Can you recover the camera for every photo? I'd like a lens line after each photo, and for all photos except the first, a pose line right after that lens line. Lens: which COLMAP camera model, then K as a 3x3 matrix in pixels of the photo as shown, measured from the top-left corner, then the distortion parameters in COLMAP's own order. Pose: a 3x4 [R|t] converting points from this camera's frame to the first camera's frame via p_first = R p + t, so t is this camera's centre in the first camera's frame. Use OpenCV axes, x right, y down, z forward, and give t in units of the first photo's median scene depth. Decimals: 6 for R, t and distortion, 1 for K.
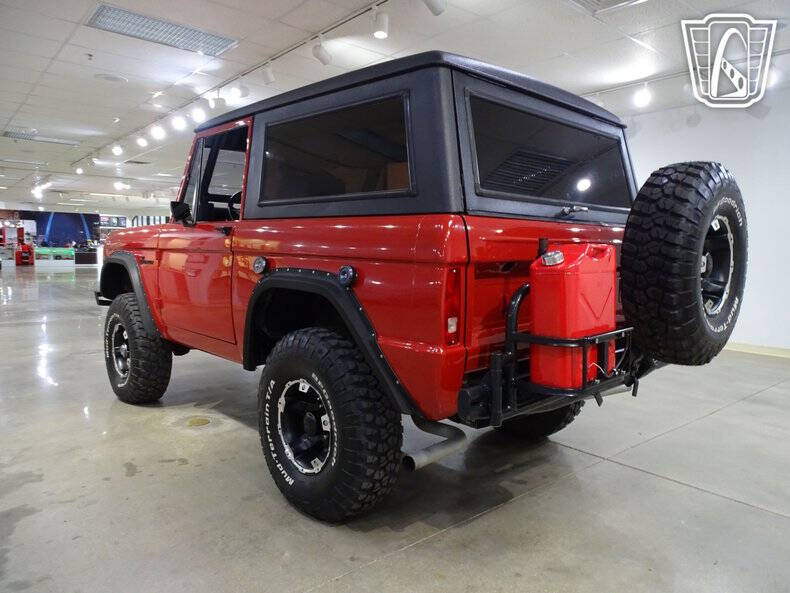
lens RADIAL K [[557.8, 0, 395.0], [0, 557.8, 296.5], [0, 0, 1]] dist [-0.003559, 0.000146]
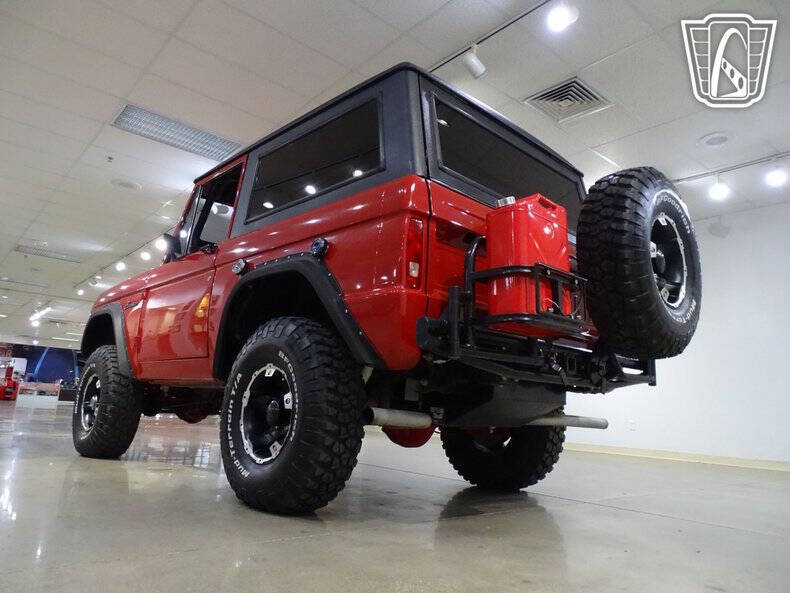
lens RADIAL K [[557.8, 0, 395.0], [0, 557.8, 296.5], [0, 0, 1]] dist [-0.003559, 0.000146]
pose [[0.999413, 0.033519, 0.007093, 0.045083], [-0.030196, 0.959546, -0.279928, 0.288068], [-0.016189, 0.279550, 0.959995, 0.006374]]
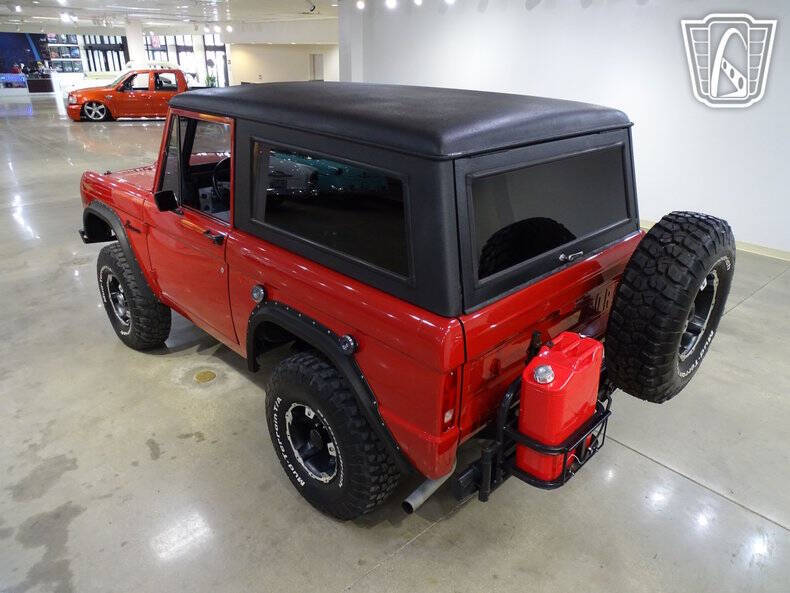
lens RADIAL K [[558.5, 0, 395.0], [0, 558.5, 296.5], [0, 0, 1]] dist [-0.002812, -0.001081]
pose [[0.999501, -0.013999, 0.028317, -0.021944], [0.004258, 0.947967, 0.318341, -0.381364], [-0.031300, -0.318061, 0.947553, 0.026053]]
